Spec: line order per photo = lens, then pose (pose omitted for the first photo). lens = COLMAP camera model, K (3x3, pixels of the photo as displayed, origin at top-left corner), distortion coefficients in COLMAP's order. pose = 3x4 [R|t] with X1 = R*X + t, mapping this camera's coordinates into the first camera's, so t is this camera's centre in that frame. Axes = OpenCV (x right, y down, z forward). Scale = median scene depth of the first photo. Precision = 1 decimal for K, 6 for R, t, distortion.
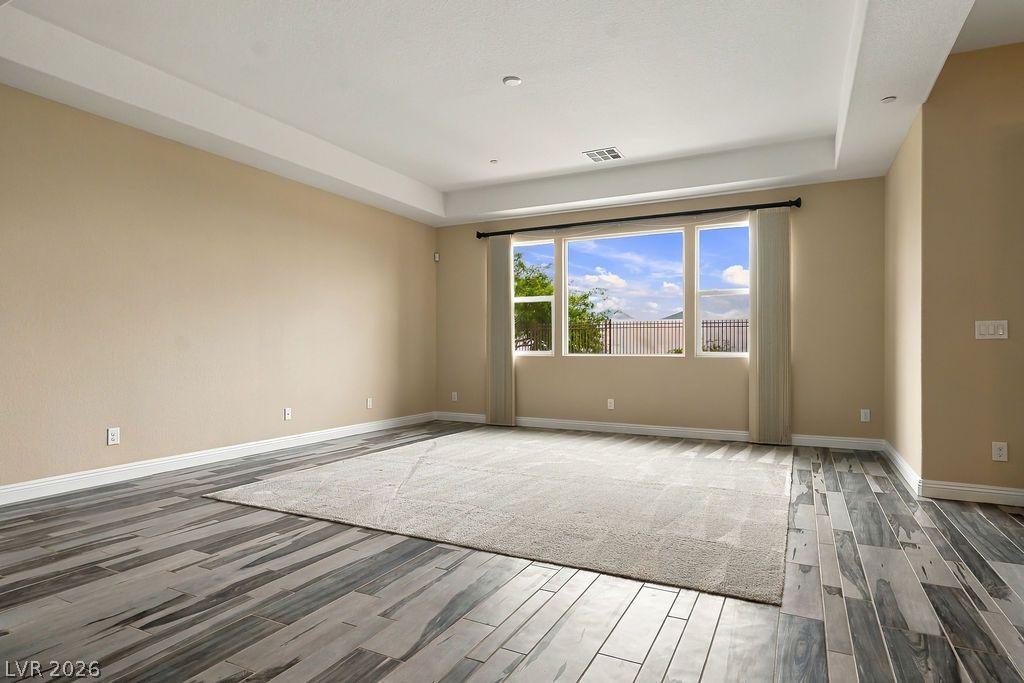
lens RADIAL K [[588.6, 0, 512.0], [0, 588.6, 341.5], [0, 0, 1]] dist [-0.002589, 0.001013]
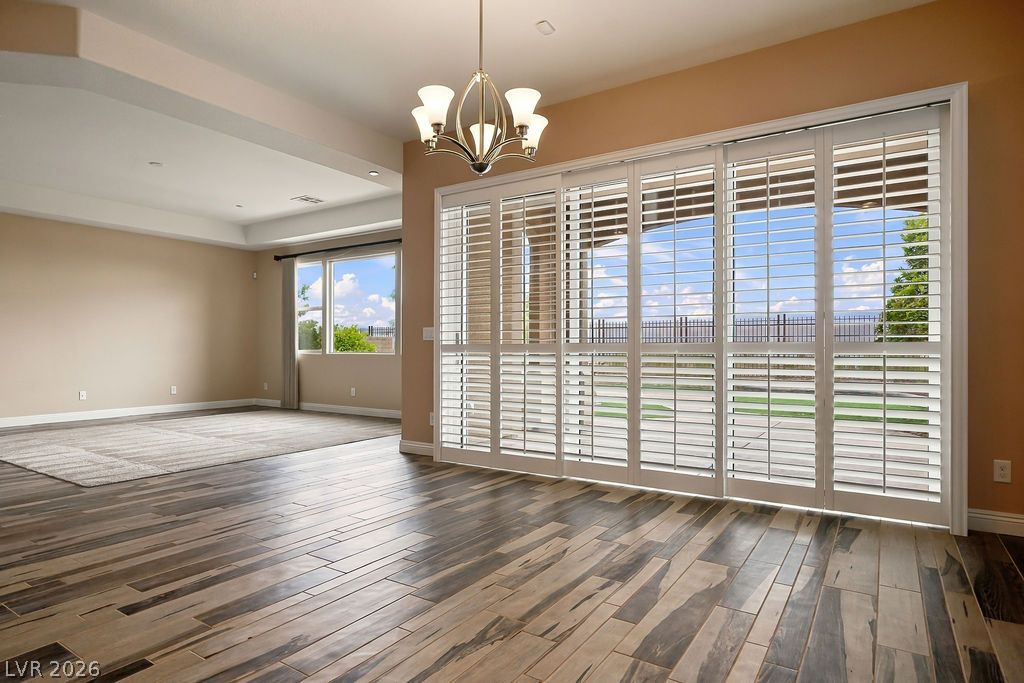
lens RADIAL K [[588.6, 0, 512.0], [0, 588.6, 341.5], [0, 0, 1]] dist [-0.002589, 0.001013]
pose [[0.994502, -0.003313, -0.104665, 0.591438], [0.003362, 0.999994, 0.000292, -0.001063], [0.104663, -0.000643, 0.994508, -0.203855]]
